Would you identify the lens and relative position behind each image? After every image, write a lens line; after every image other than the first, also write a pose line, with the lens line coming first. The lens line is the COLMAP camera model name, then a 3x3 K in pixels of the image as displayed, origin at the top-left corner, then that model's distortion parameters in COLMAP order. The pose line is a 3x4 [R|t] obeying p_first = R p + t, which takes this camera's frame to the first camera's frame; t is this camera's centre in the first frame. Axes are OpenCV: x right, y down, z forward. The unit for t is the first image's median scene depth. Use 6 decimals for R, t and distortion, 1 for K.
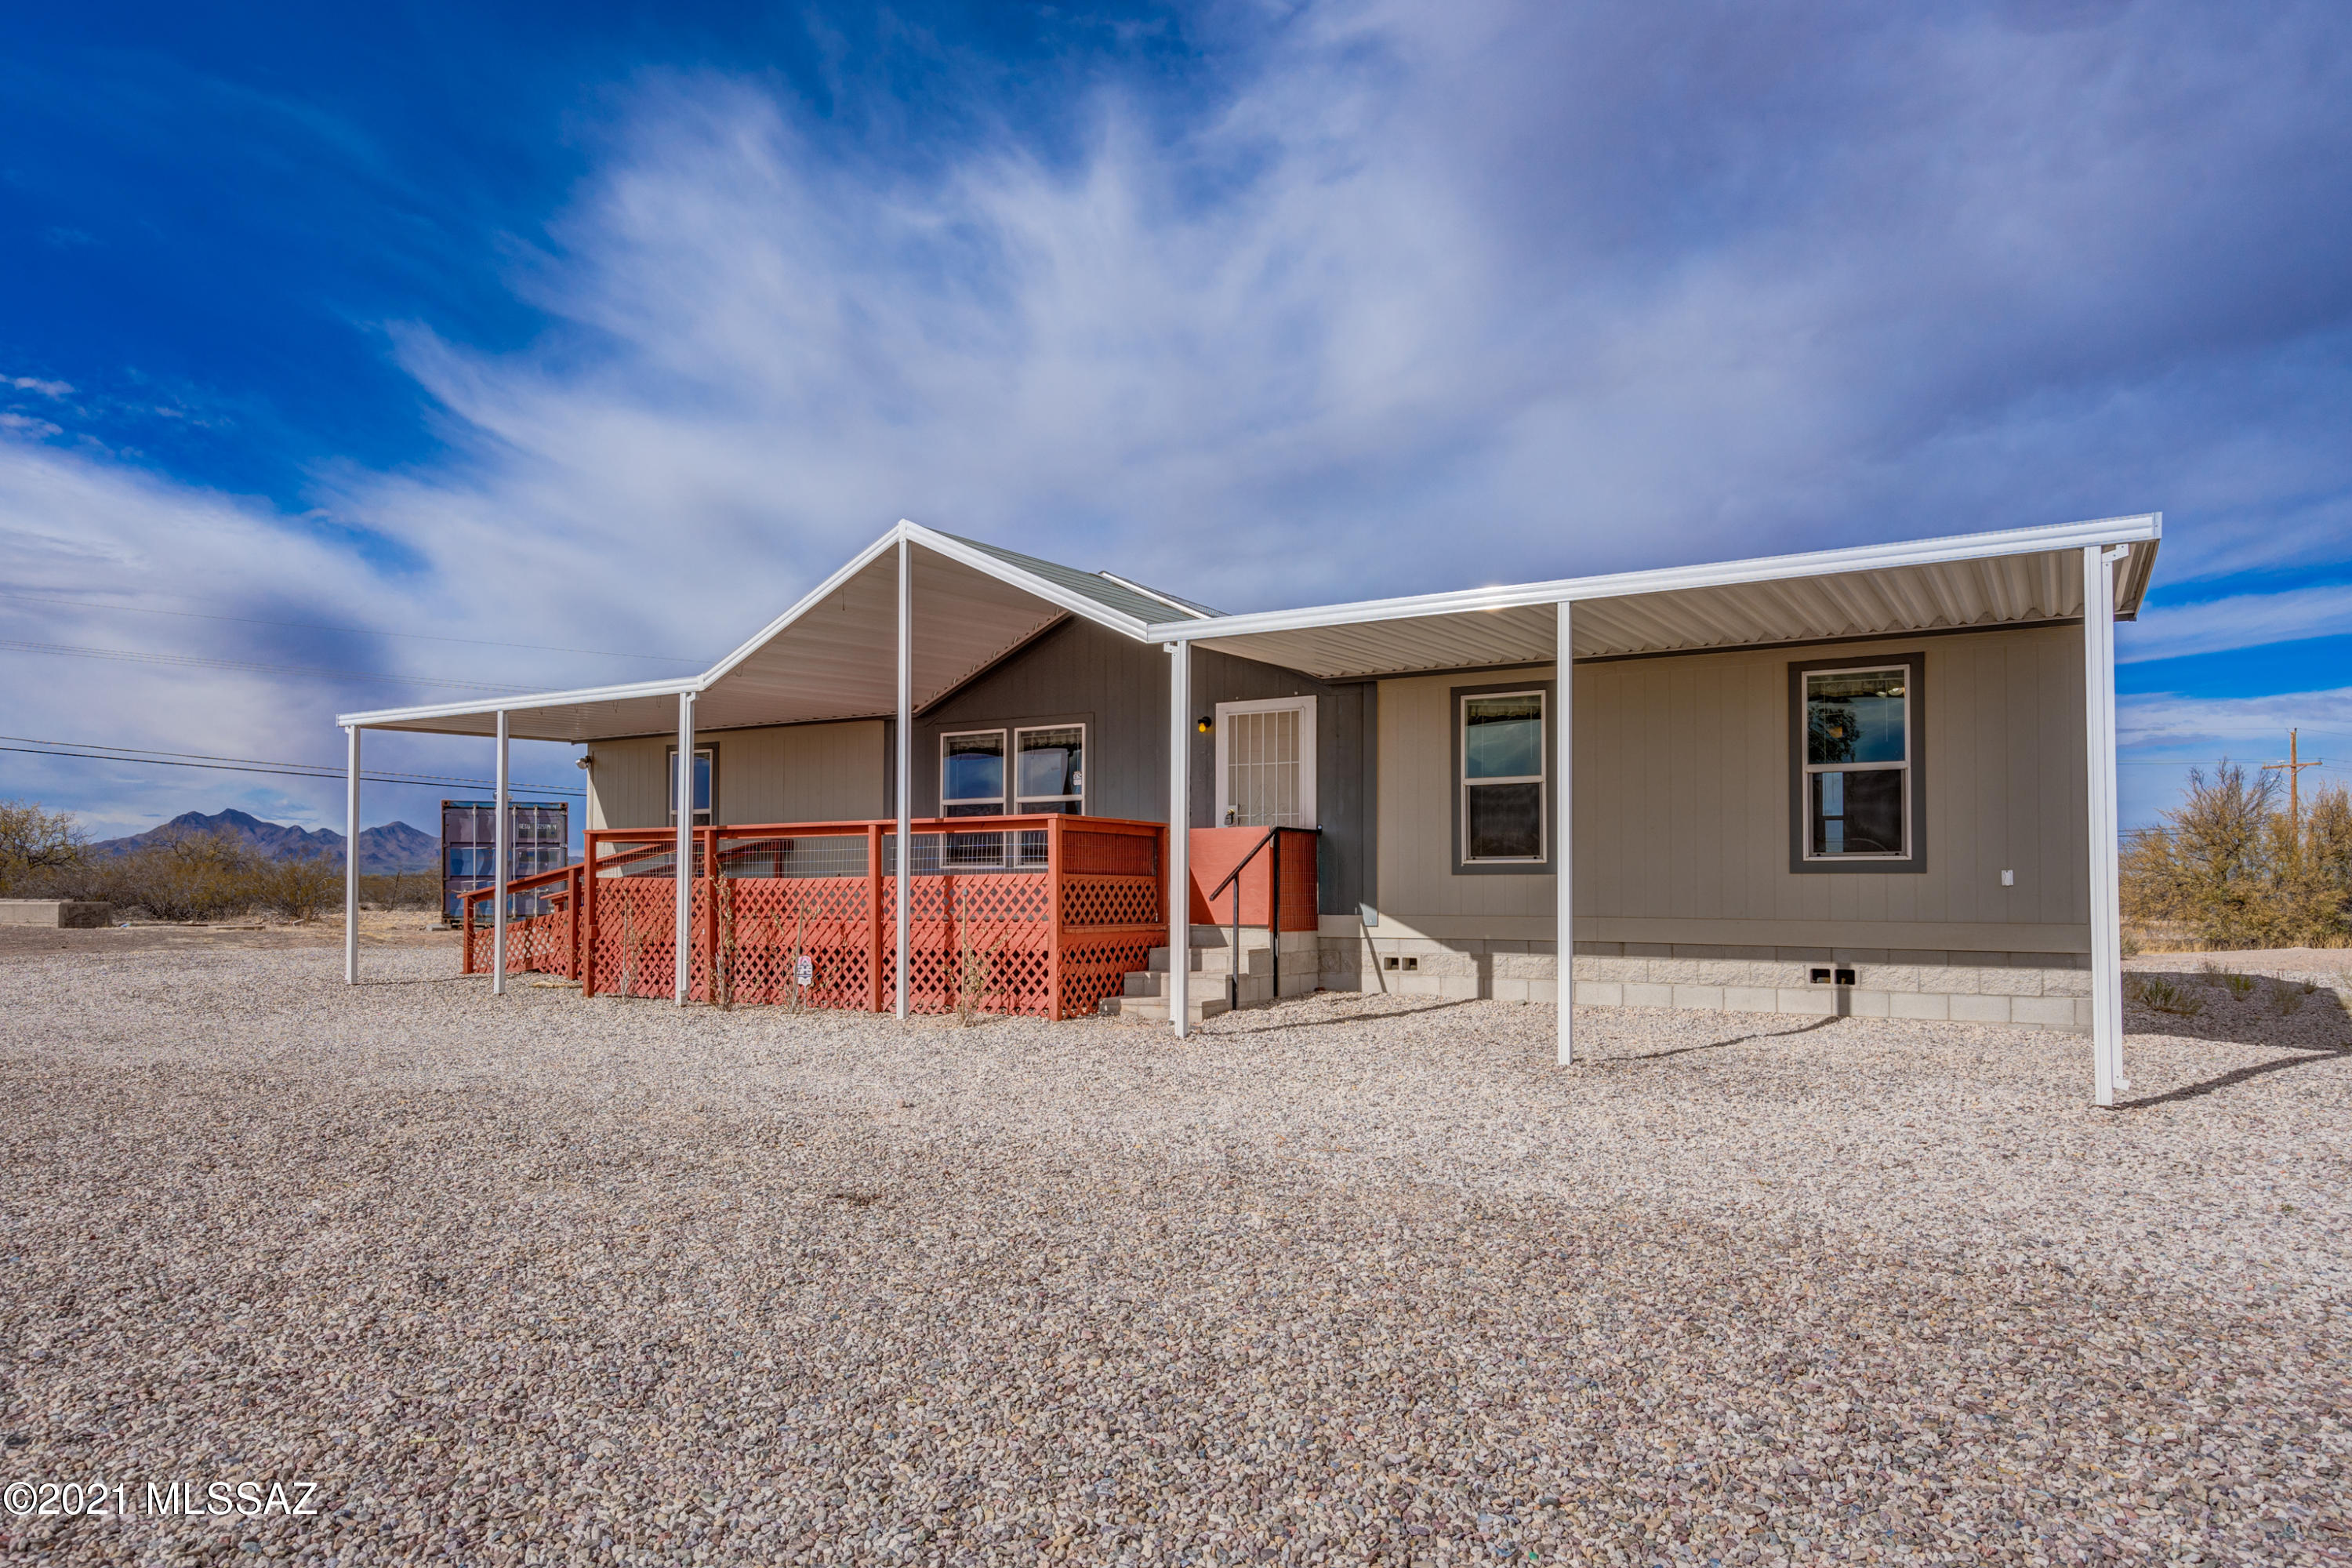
lens RADIAL K [[1423.5, 0, 1172.4], [0, 1423.5, 955.1], [0, 0, 1]] dist [-0.009834, -0.000861]
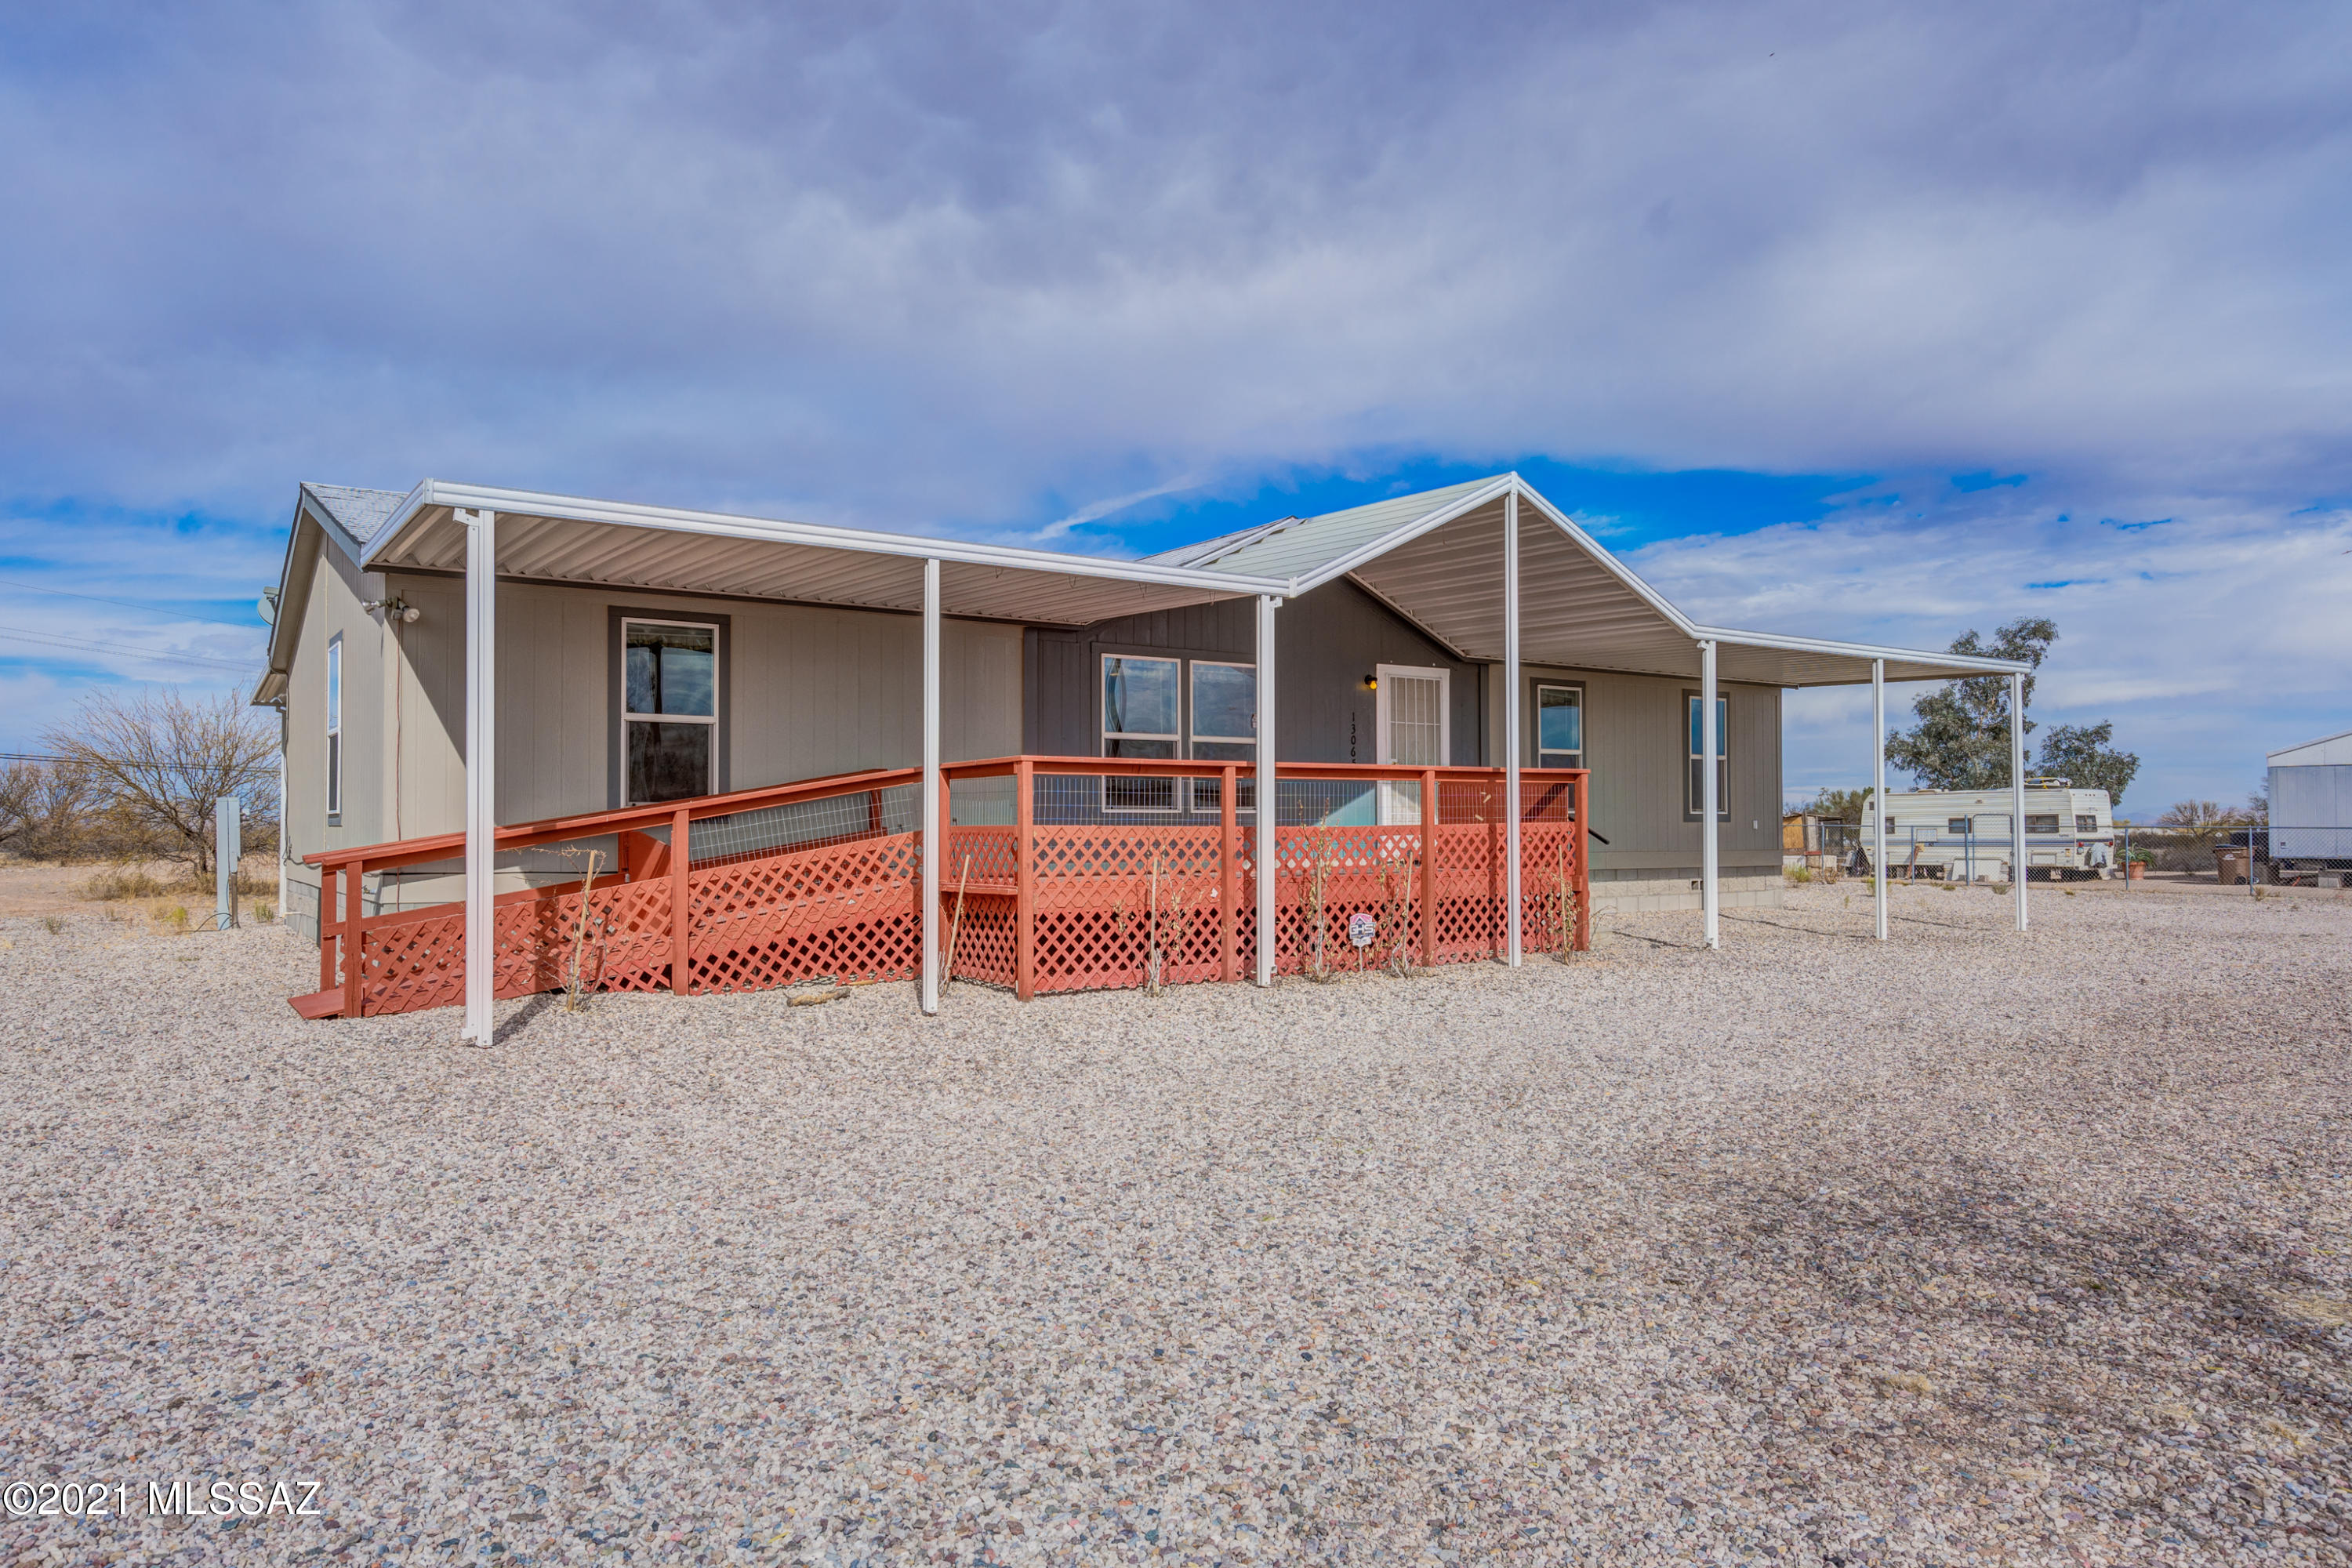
lens RADIAL K [[1569.7, 0, 1175.7], [0, 1569.7, 781.1], [0, 0, 1]] dist [0.008125, 0.000554]
pose [[0.396520, 0.024986, 0.917686, -1.138912], [0.054416, 0.997232, -0.050664, -0.036684], [-0.916412, 0.070026, 0.394063, 0.684482]]
